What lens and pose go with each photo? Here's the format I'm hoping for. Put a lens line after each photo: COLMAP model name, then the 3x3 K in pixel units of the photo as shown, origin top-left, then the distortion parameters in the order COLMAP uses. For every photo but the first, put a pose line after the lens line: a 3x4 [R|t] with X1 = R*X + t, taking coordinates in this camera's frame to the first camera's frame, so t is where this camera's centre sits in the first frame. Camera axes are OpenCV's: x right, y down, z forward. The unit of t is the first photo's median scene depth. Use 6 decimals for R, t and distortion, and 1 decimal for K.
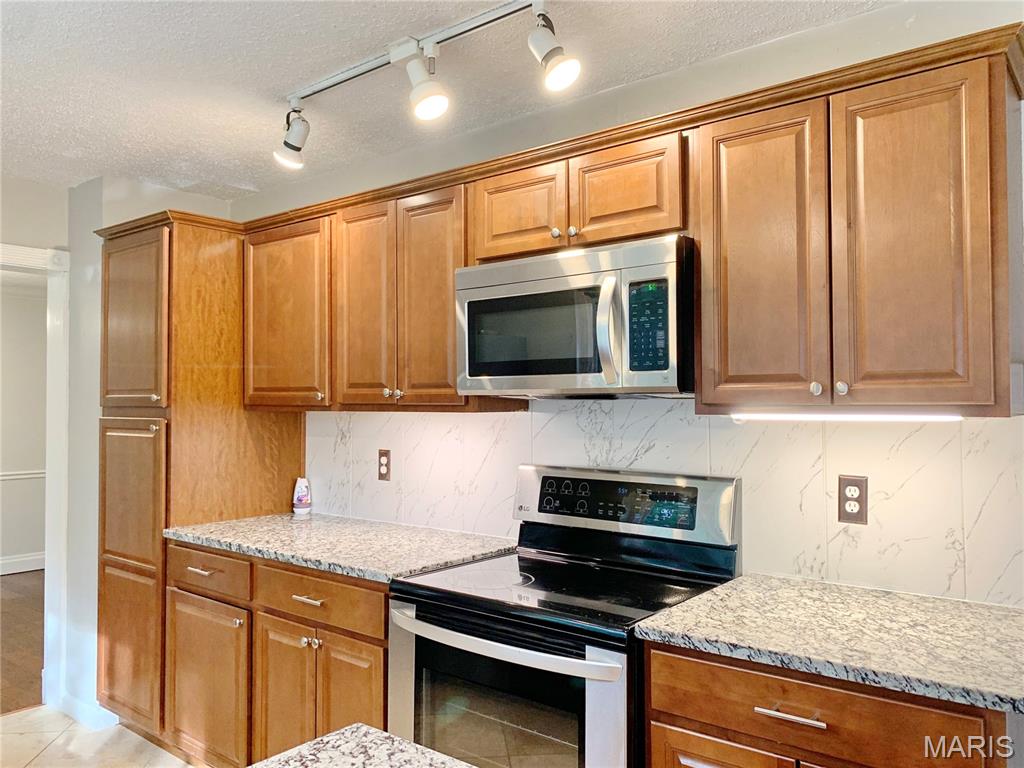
lens RADIAL K [[777.9, 0, 514.8], [0, 777.9, 384.9], [0, 0, 1]] dist [0.025868, -0.024555]
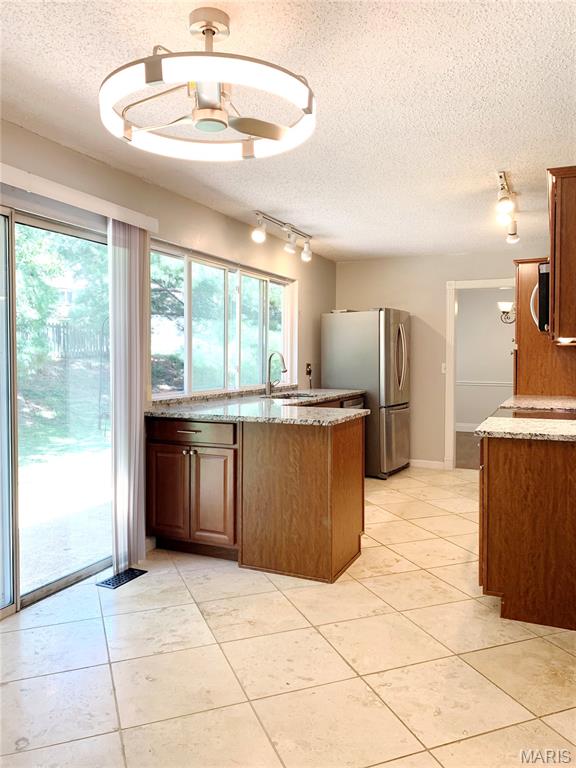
lens RADIAL K [[583.4, 0, 284.4], [0, 583.4, 369.8], [0, 0, 1]] dist [0.025868, -0.024555]
pose [[0.239033, 0.026257, -0.970656, 1.367273], [0.024649, 0.999148, 0.033097, 0.037342], [0.970698, -0.031837, 0.238182, -0.129055]]
